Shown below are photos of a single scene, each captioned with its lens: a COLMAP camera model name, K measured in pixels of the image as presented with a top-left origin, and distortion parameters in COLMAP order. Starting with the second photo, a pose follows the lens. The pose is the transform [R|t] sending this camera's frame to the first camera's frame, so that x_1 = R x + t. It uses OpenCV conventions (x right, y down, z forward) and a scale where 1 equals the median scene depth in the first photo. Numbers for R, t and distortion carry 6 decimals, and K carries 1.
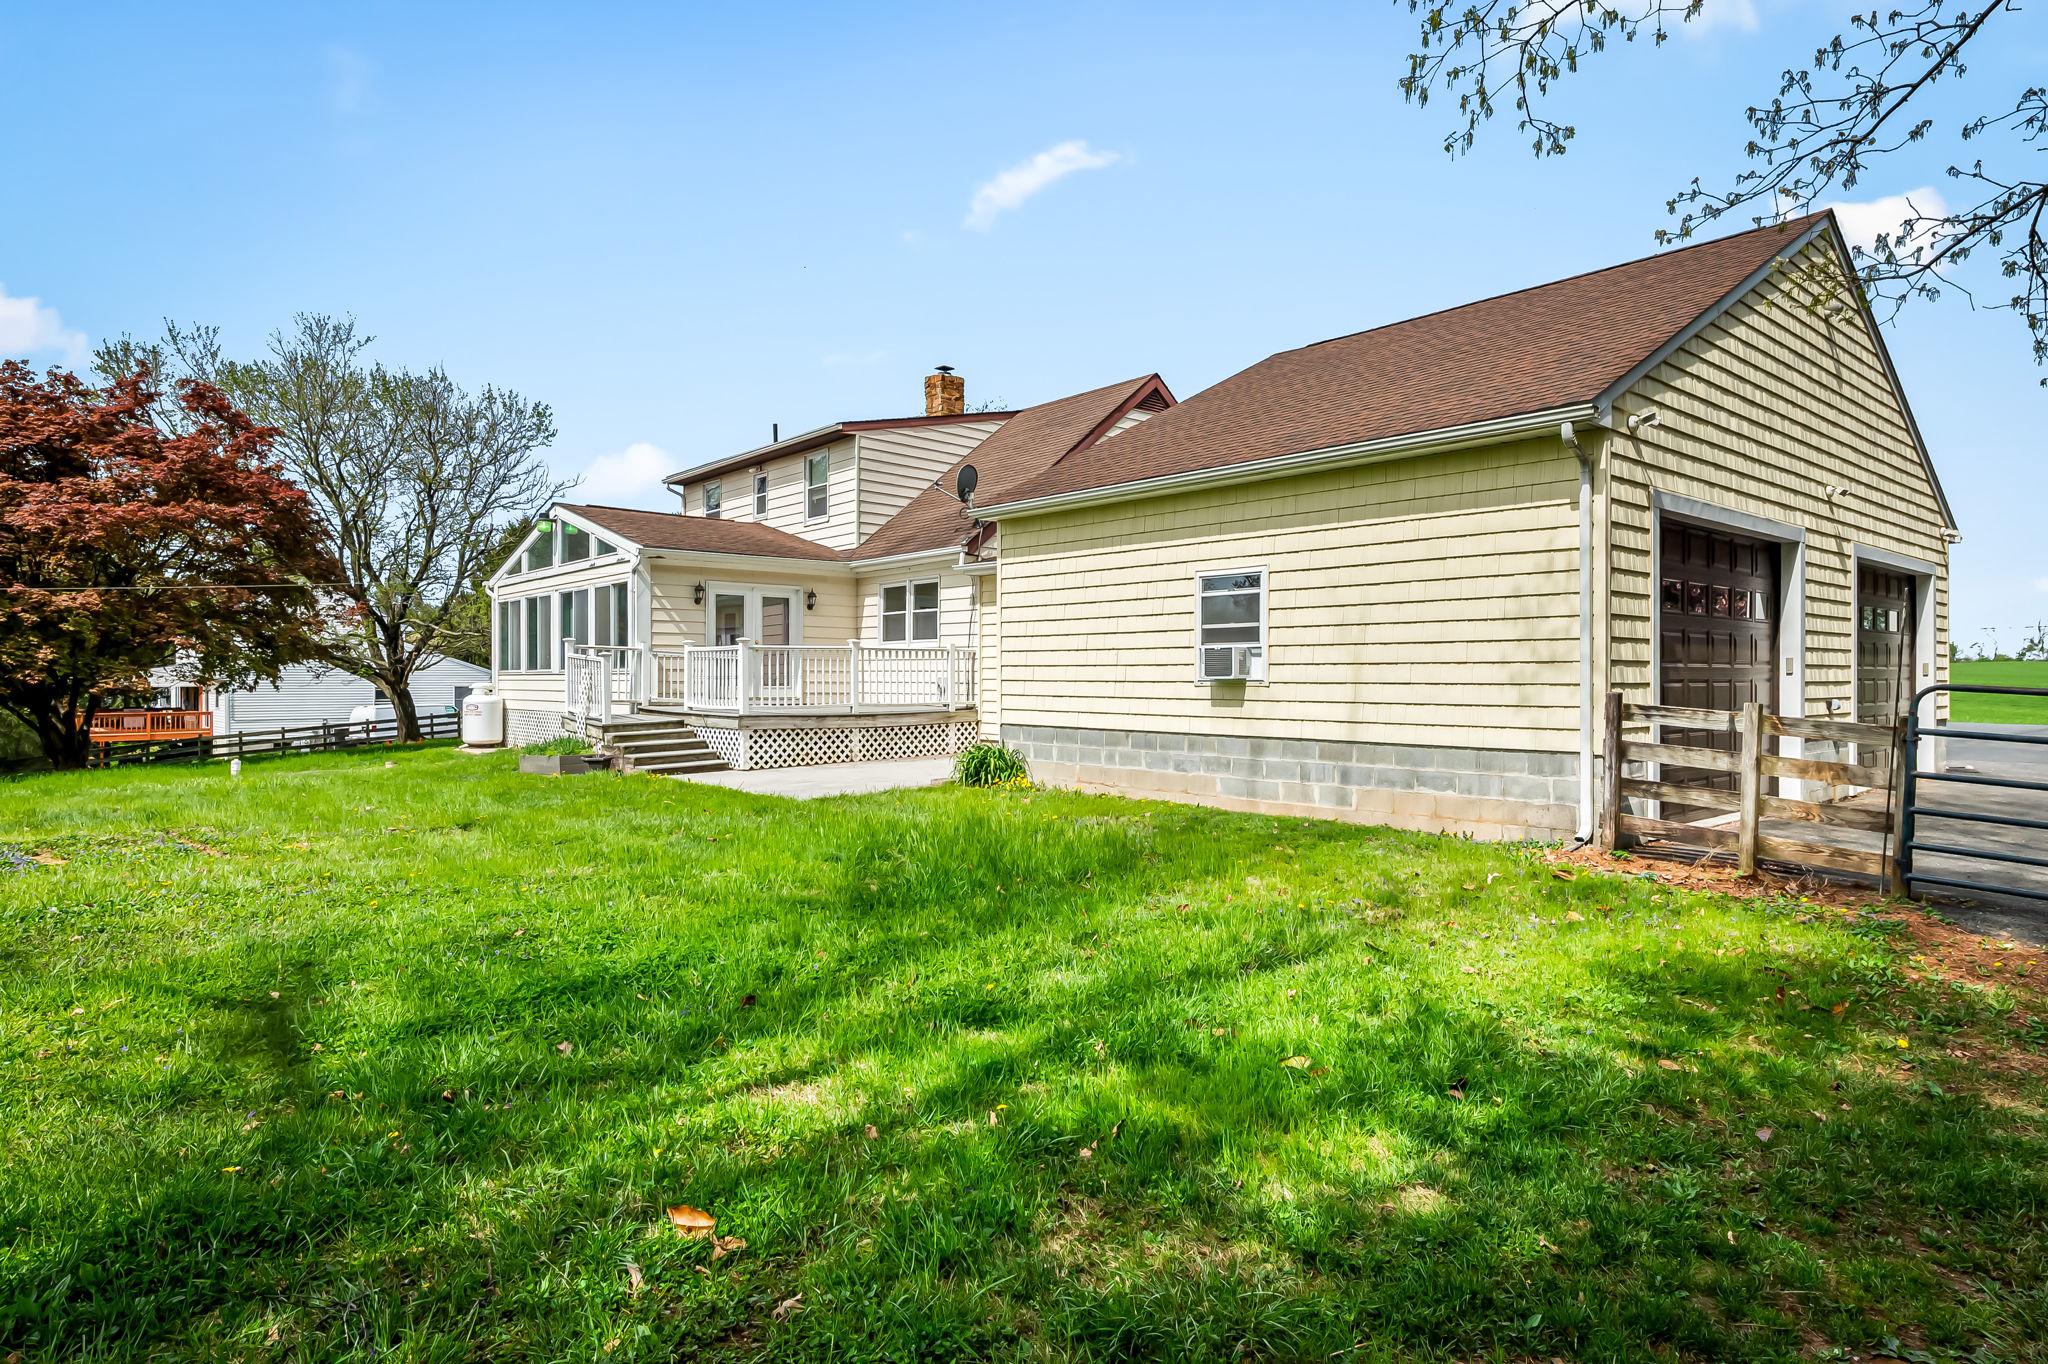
lens RADIAL K [[1141.8, 0, 991.1], [0, 1141.8, 692.8], [0, 0, 1]] dist [-0.007968, -0.000824]
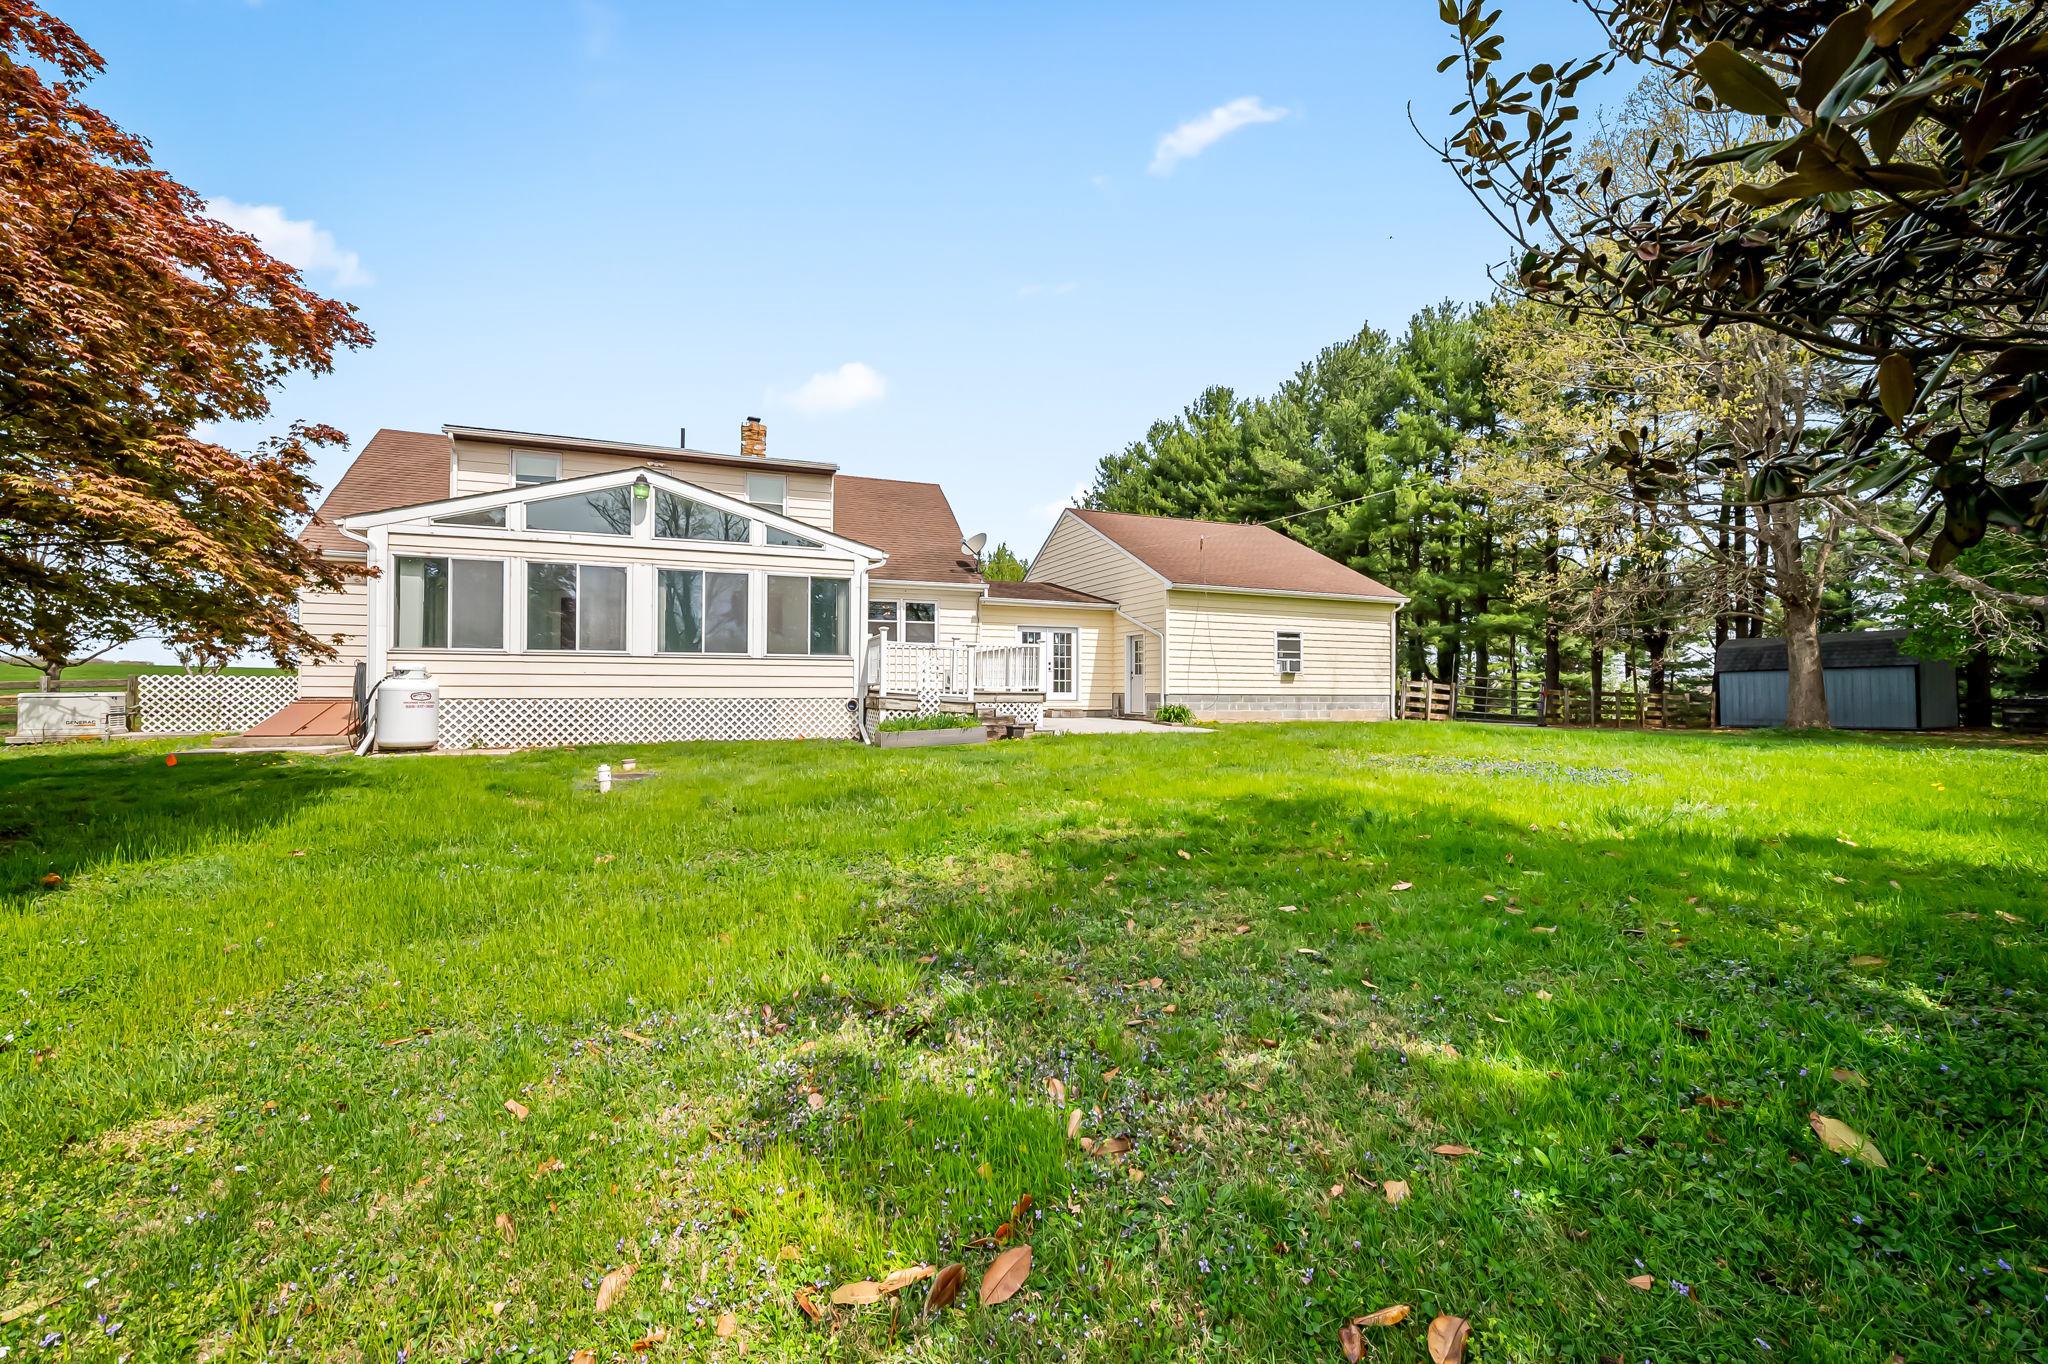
lens RADIAL K [[824.3, 0, 1028.2], [0, 824.3, 693.5], [0, 0, 1]] dist [-0.001951, -0.000266]
pose [[0.326953, -0.007026, 0.945015, -1.699261], [0.006495, 0.999965, 0.005187, 0.021130], [-0.945018, 0.004442, 0.326987, 0.925374]]
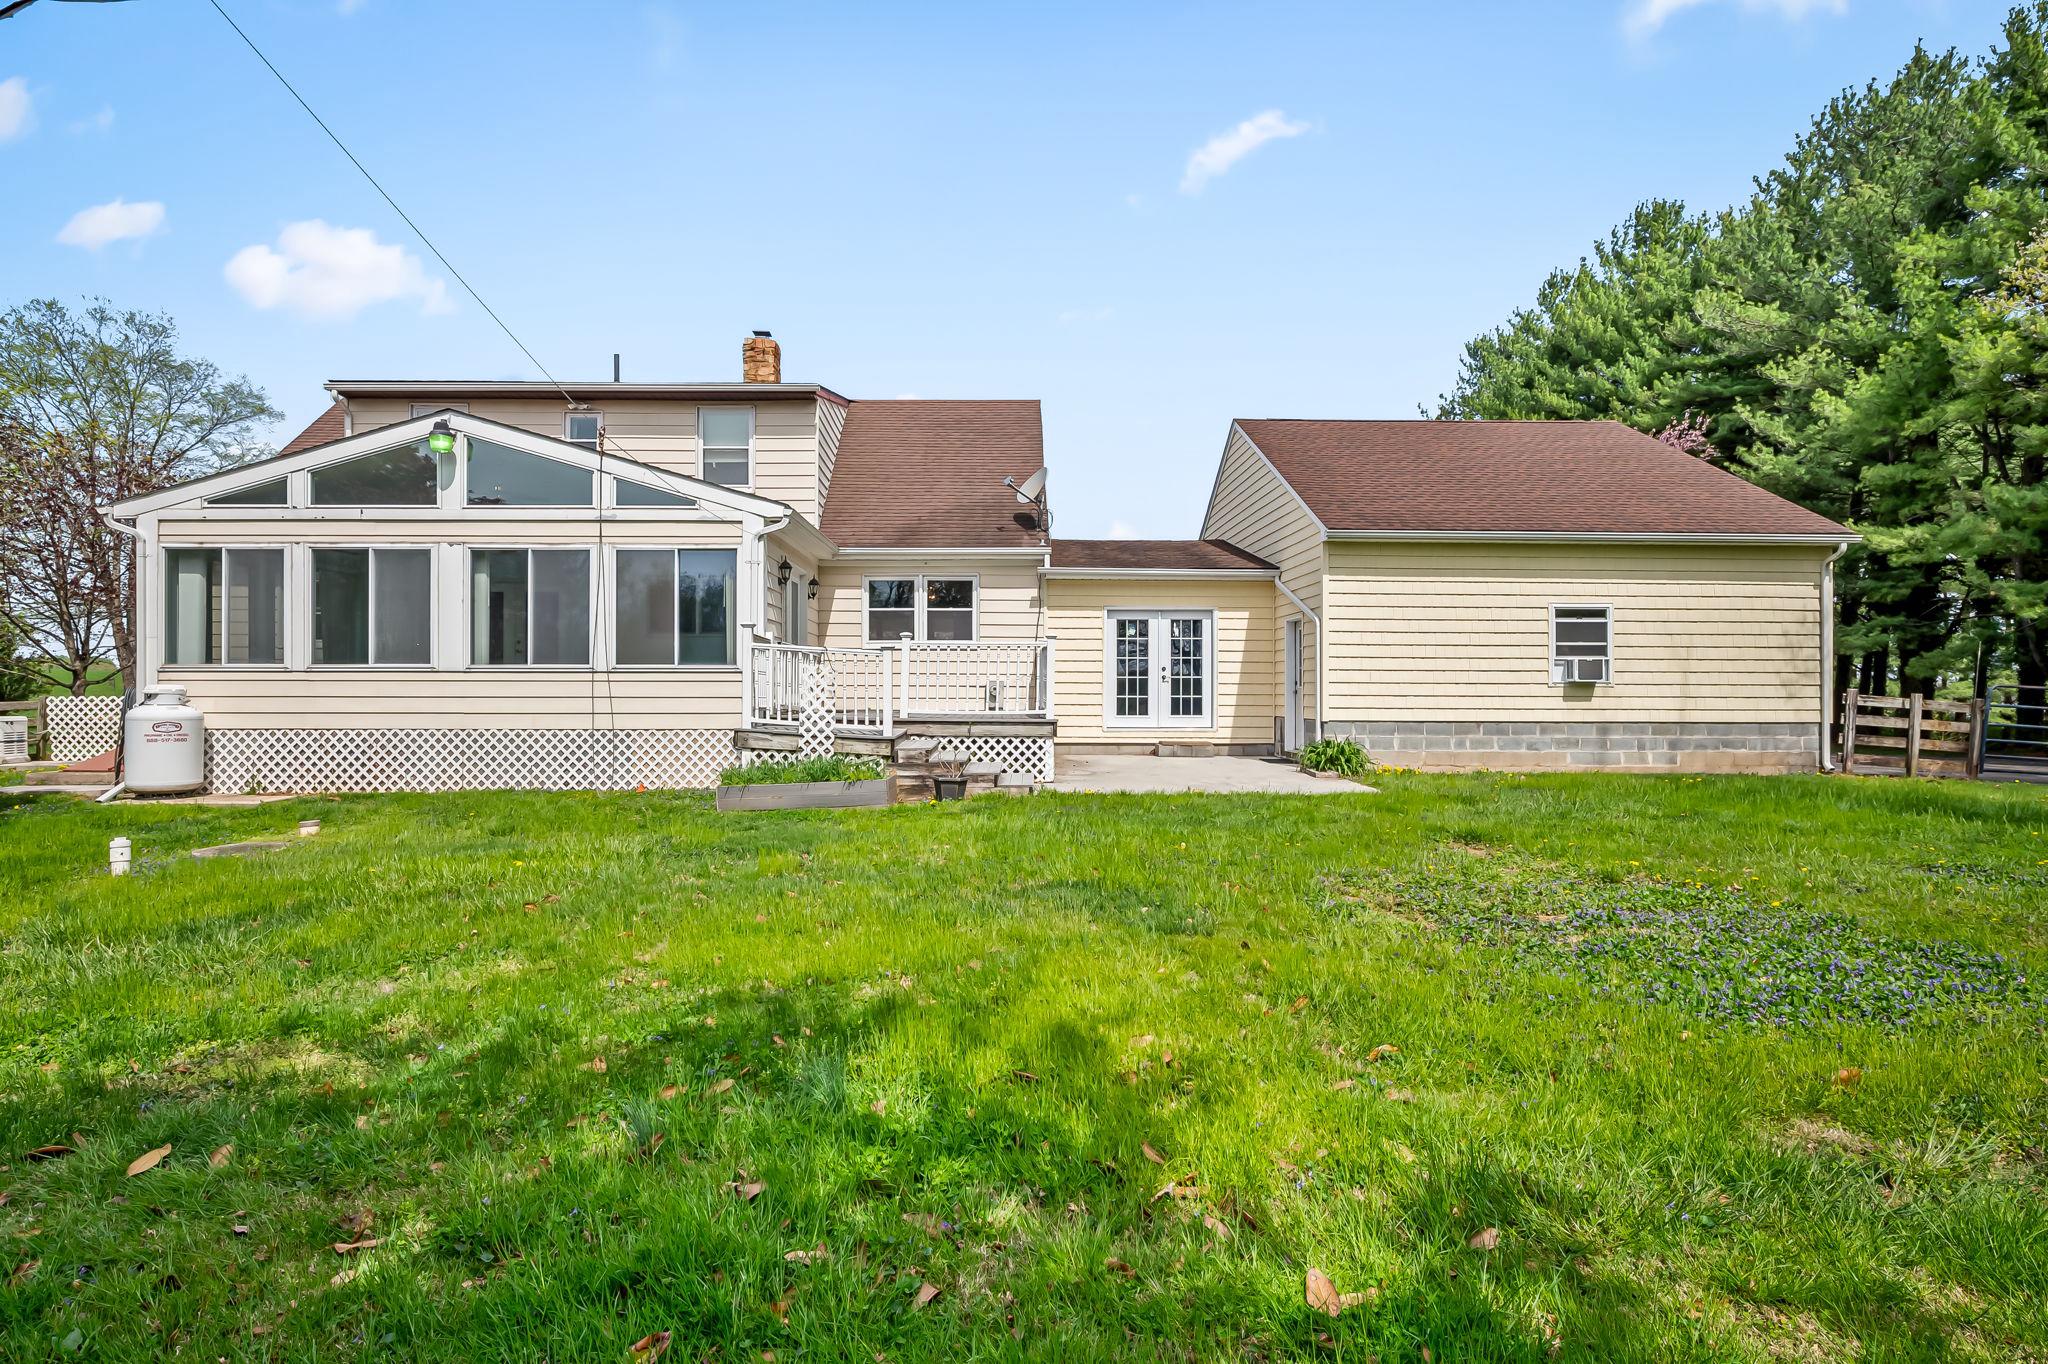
lens RADIAL K [[1141.8, 0, 991.1], [0, 1141.8, 692.8], [0, 0, 1]] dist [-0.007968, -0.000824]
pose [[0.640363, 0.000062, 0.768072, -1.304706], [0.007940, 0.999946, -0.006700, 0.005100], [-0.768031, 0.010389, 0.640328, 0.644078]]
